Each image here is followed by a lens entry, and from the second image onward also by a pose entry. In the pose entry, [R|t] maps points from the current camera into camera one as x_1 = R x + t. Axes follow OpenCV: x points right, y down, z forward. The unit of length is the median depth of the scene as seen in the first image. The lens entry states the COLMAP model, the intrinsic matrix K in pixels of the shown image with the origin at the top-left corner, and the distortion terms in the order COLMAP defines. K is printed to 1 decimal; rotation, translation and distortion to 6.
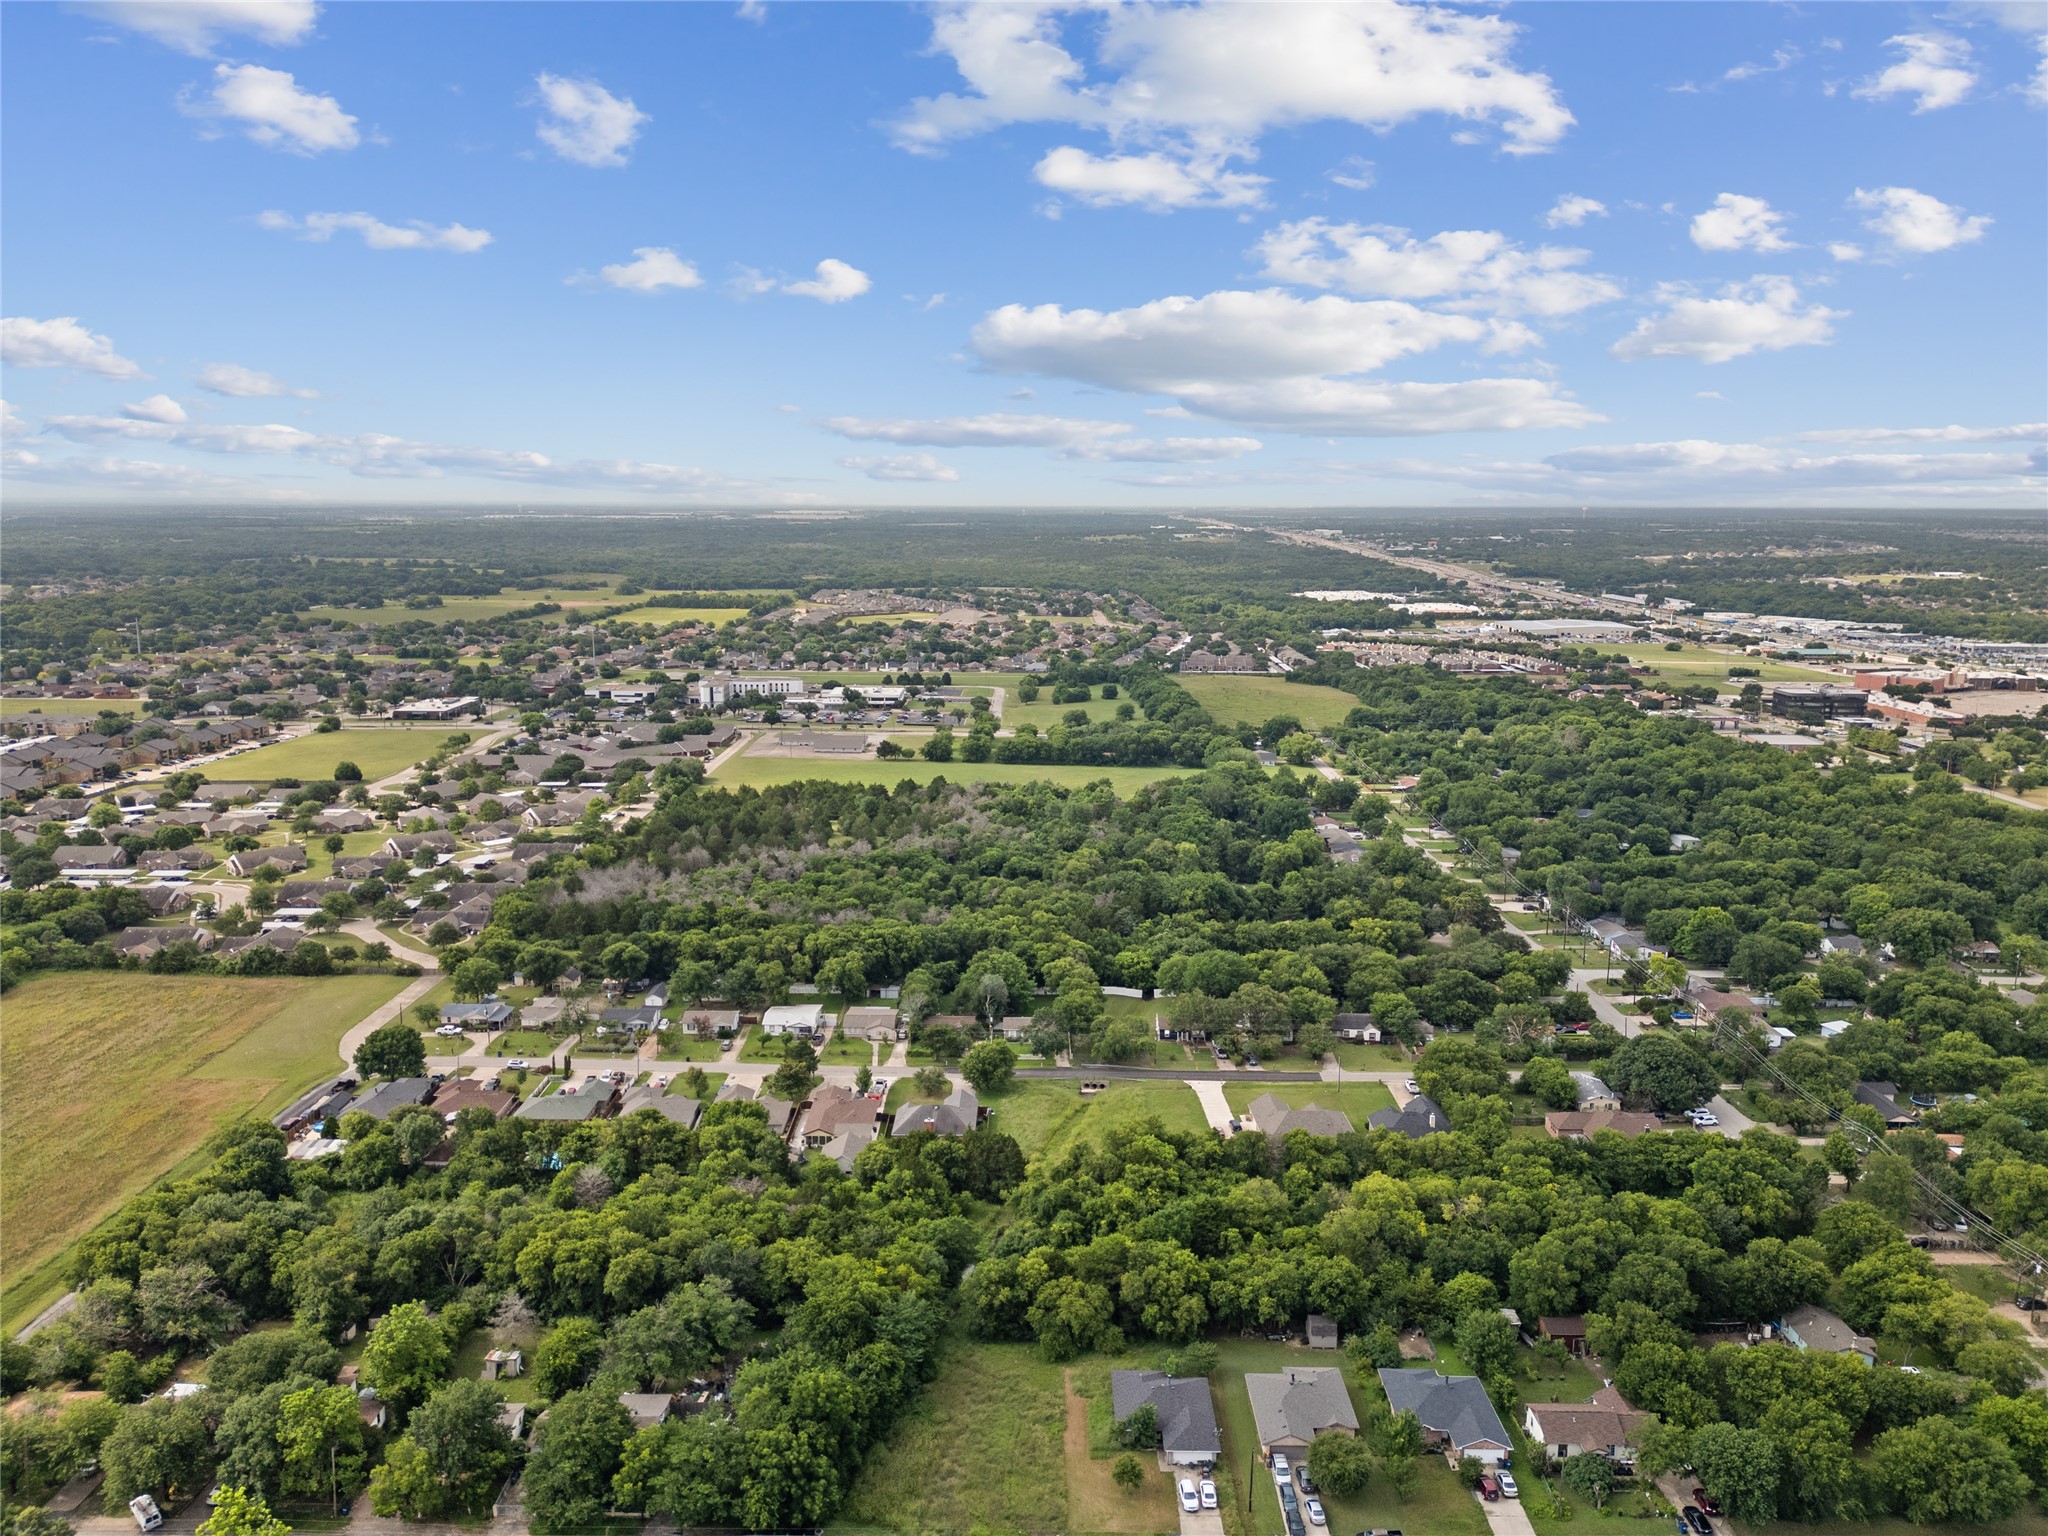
lens RADIAL K [[1479.7, 0, 1029.8], [0, 1479.7, 760.1], [0, 0, 1]] dist [0.075663, -0.072361]
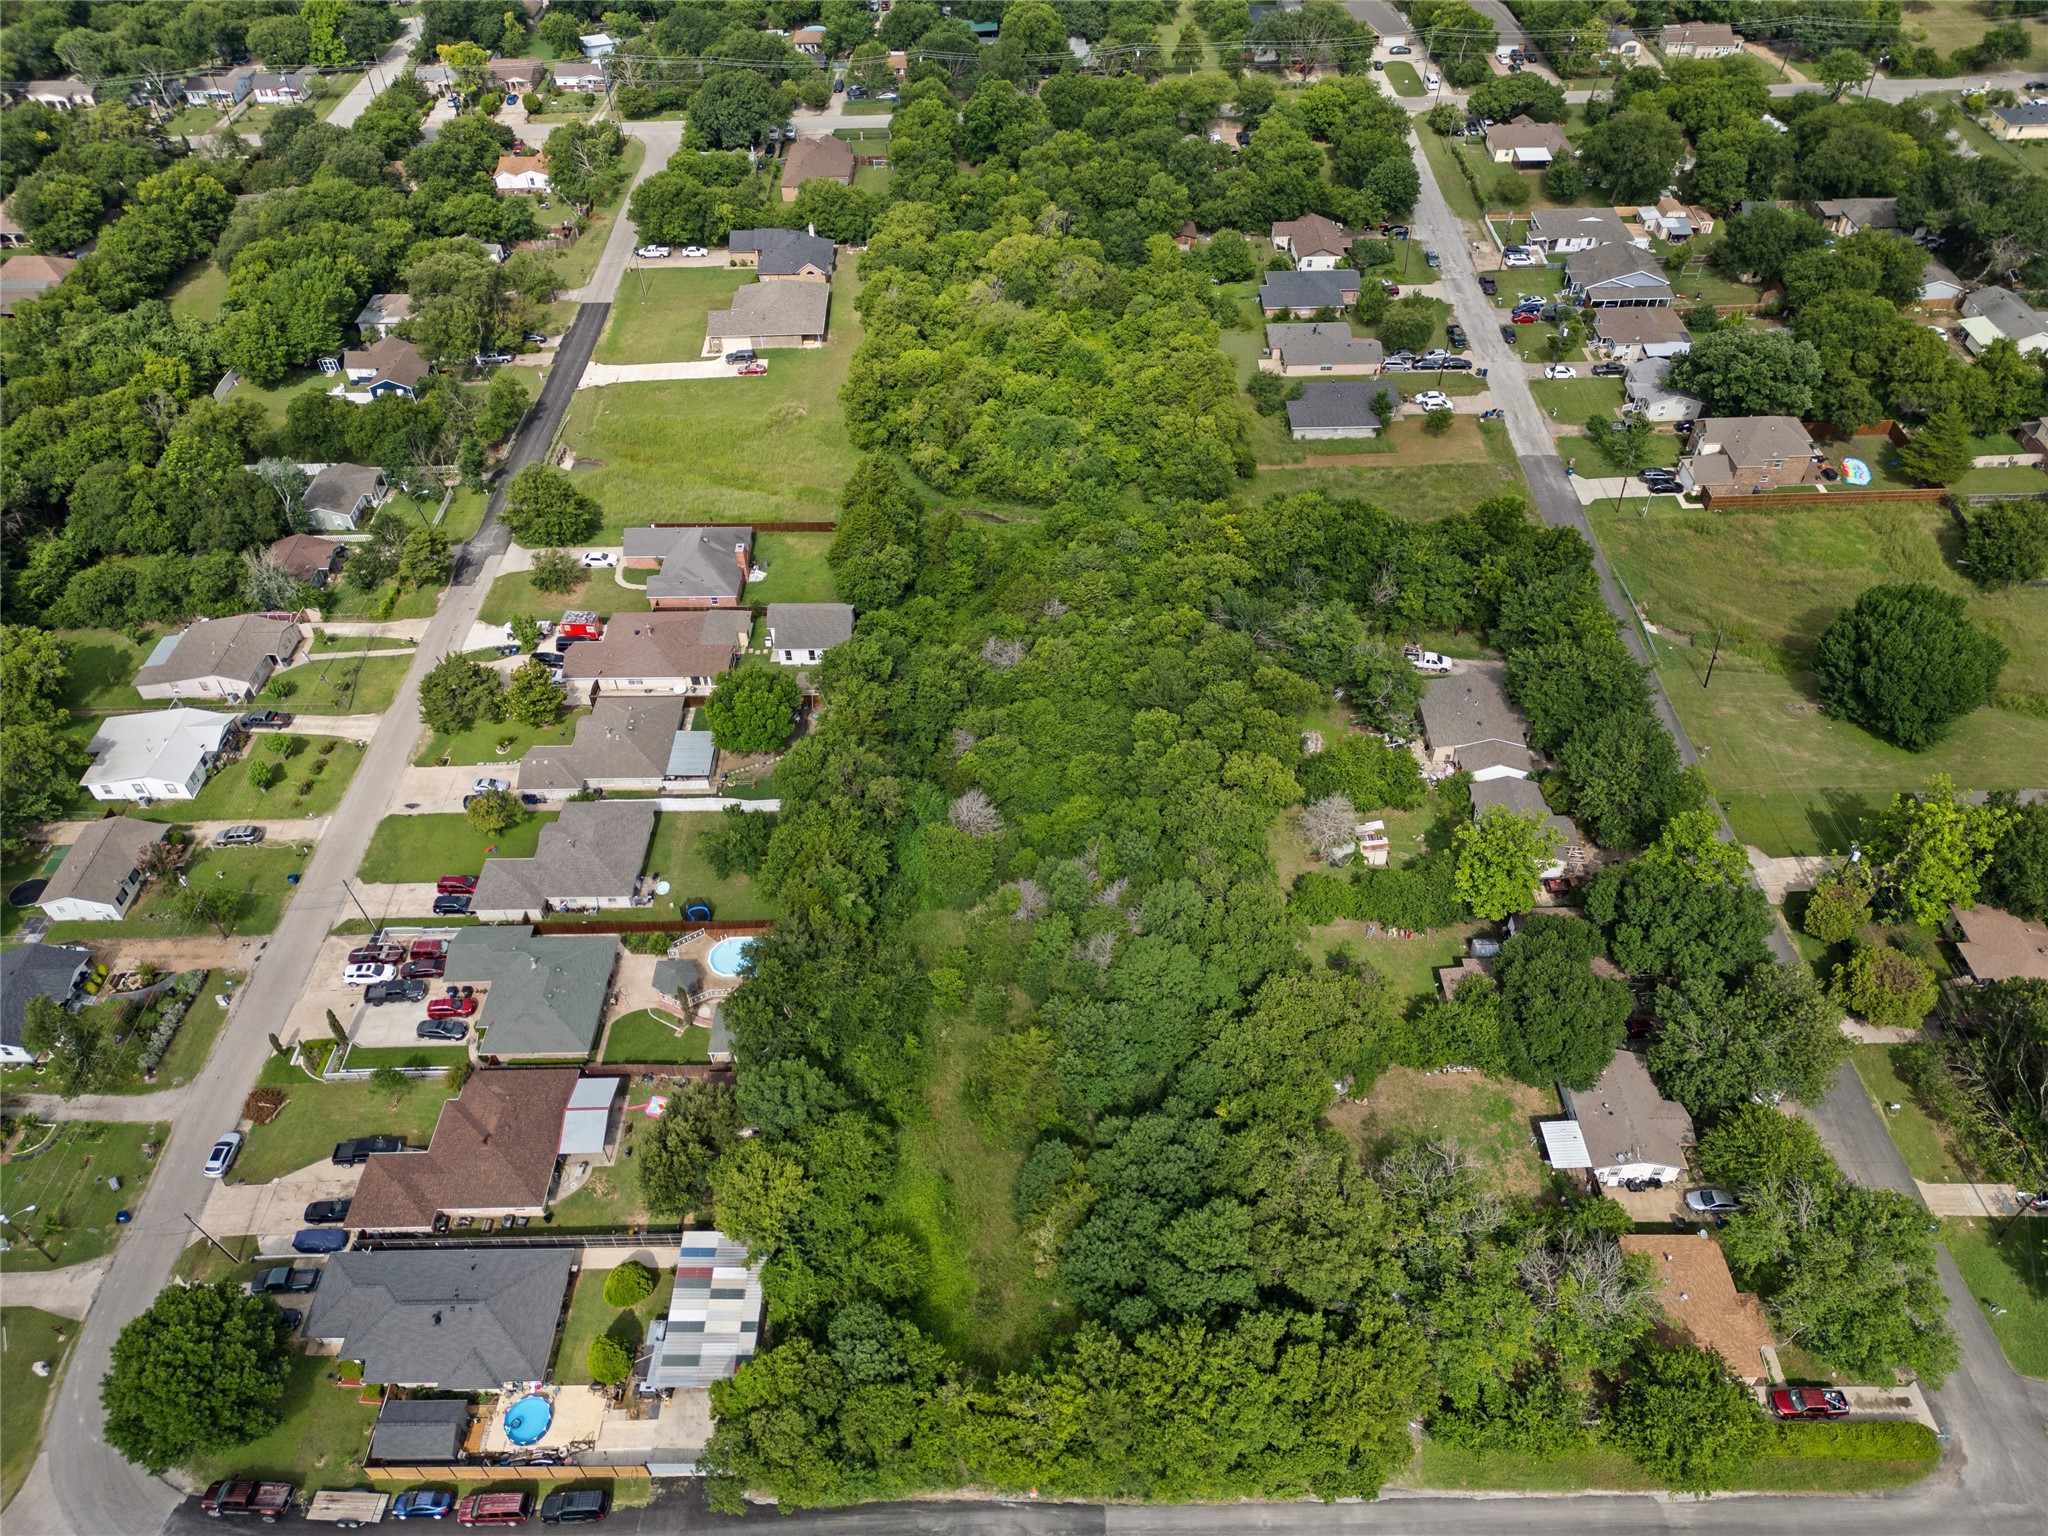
lens RADIAL K [[1479.7, 0, 1029.8], [0, 1479.7, 760.1], [0, 0, 1]] dist [0.075663, -0.072361]
pose [[-0.012556, -0.692825, 0.720997, -0.545065], [0.186892, 0.706721, 0.682362, -0.119231], [-0.982300, 0.143316, 0.120610, 0.667104]]
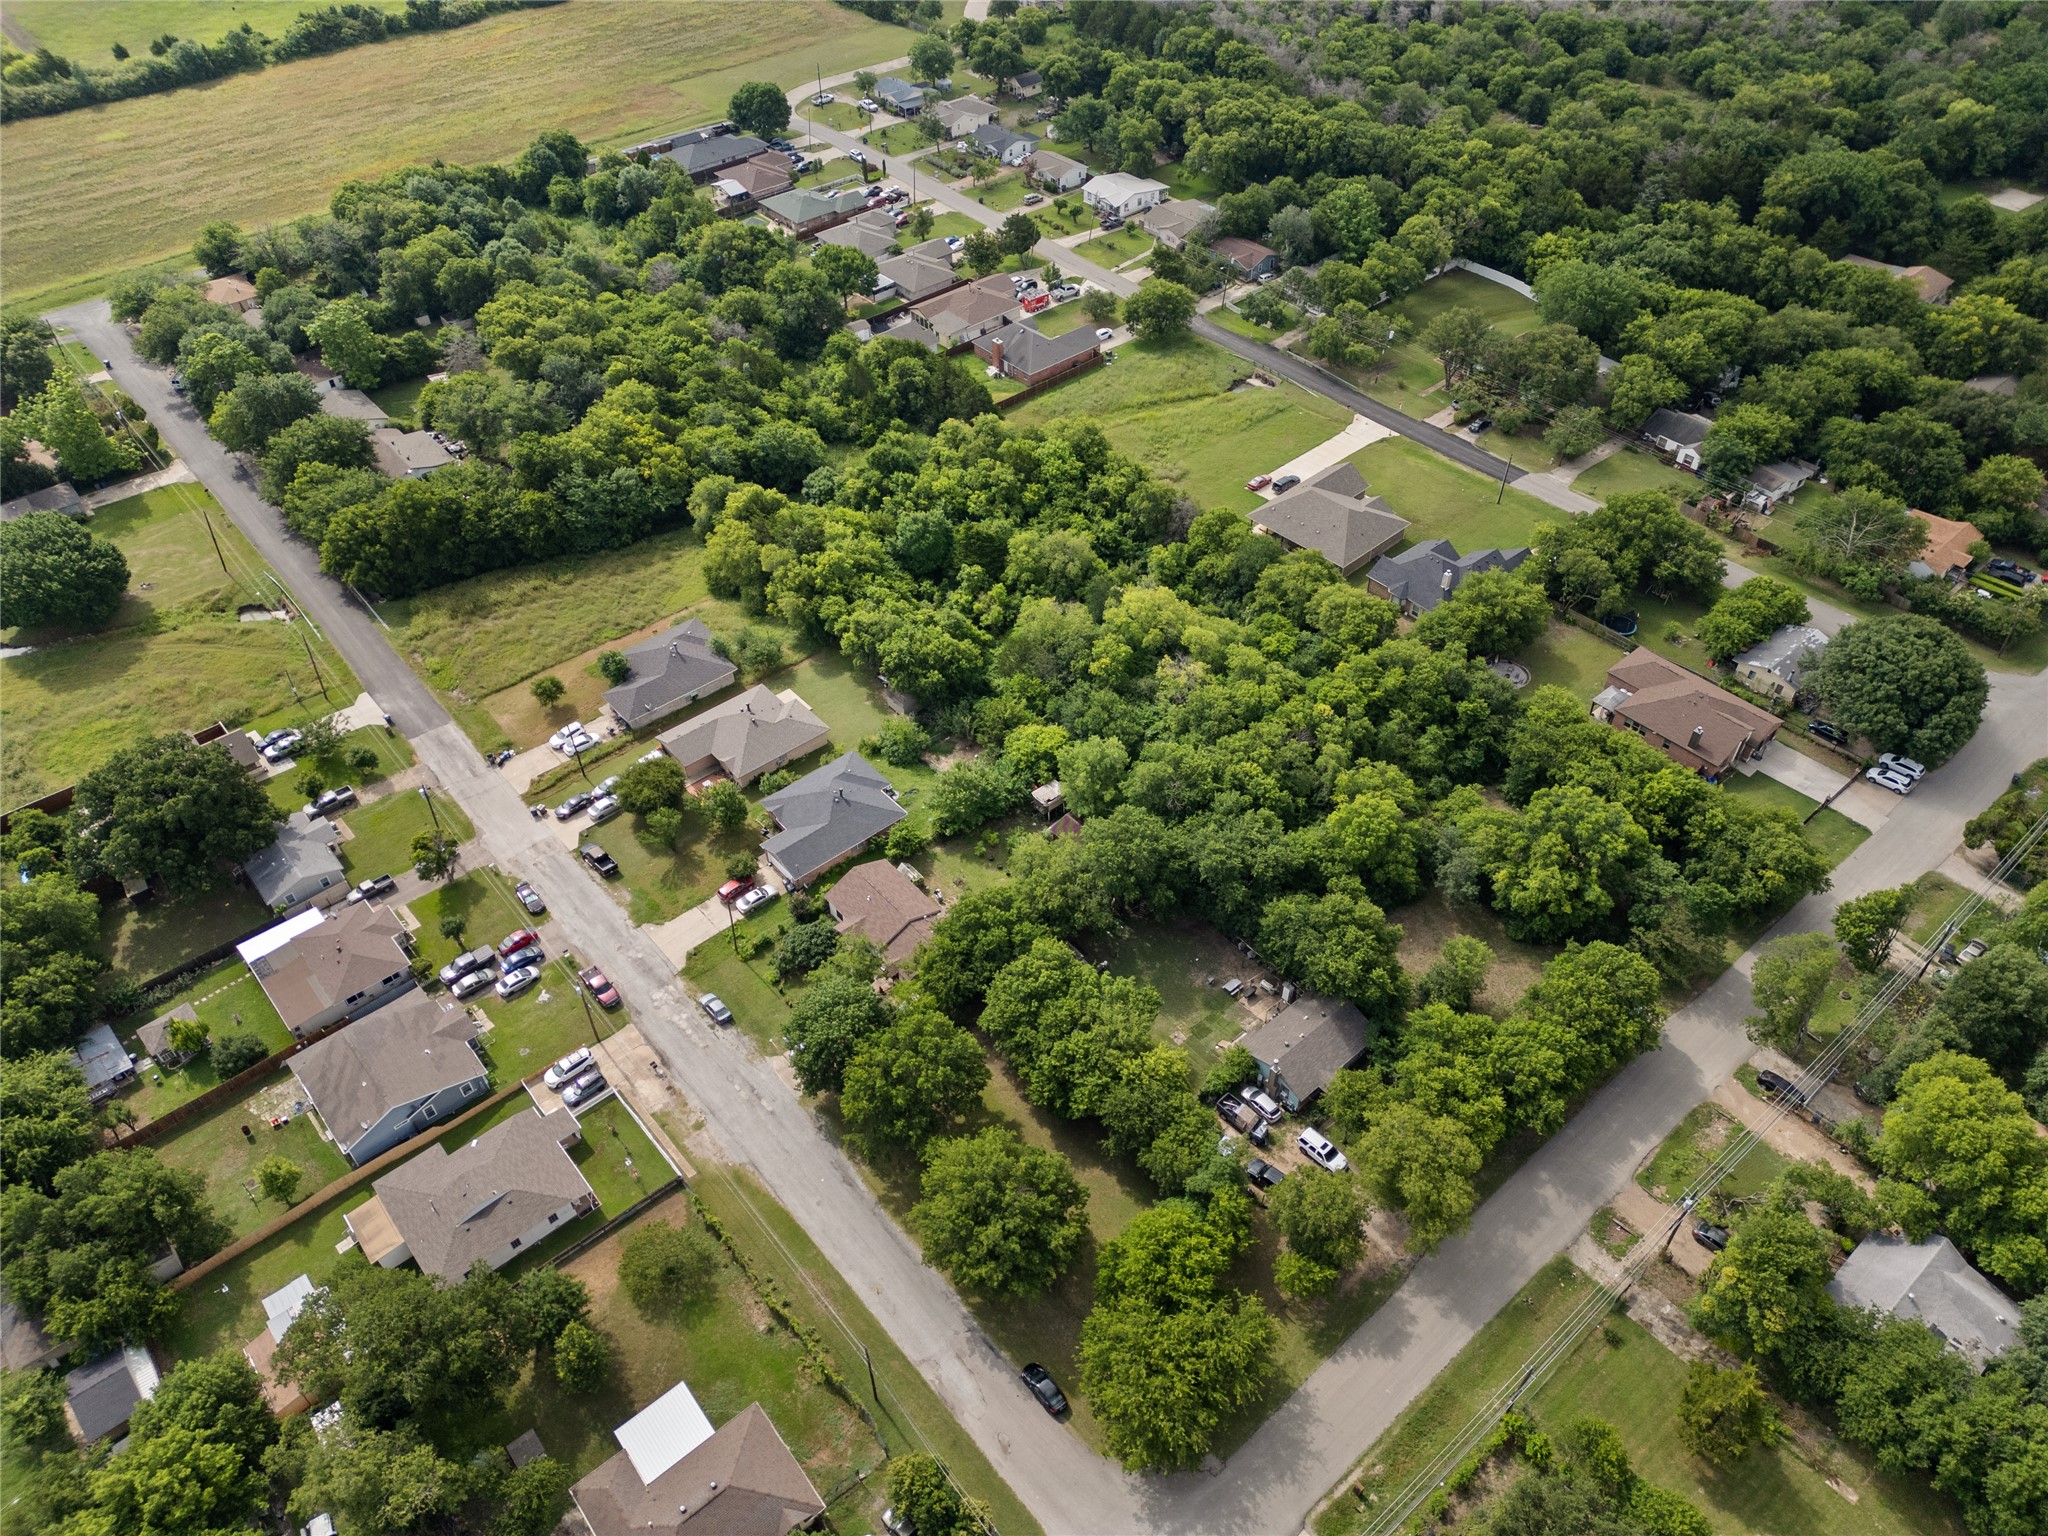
lens RADIAL K [[1442.2, 0, 1066.6], [0, 1442.2, 771.7], [0, 0, 1]] dist [0.049663, -0.029243]
pose [[0.669097, 0.502989, -0.547093, 0.480157], [-0.115705, 0.797685, 0.591871, -0.061641], [0.734113, -0.332718, 0.591927, 0.355858]]
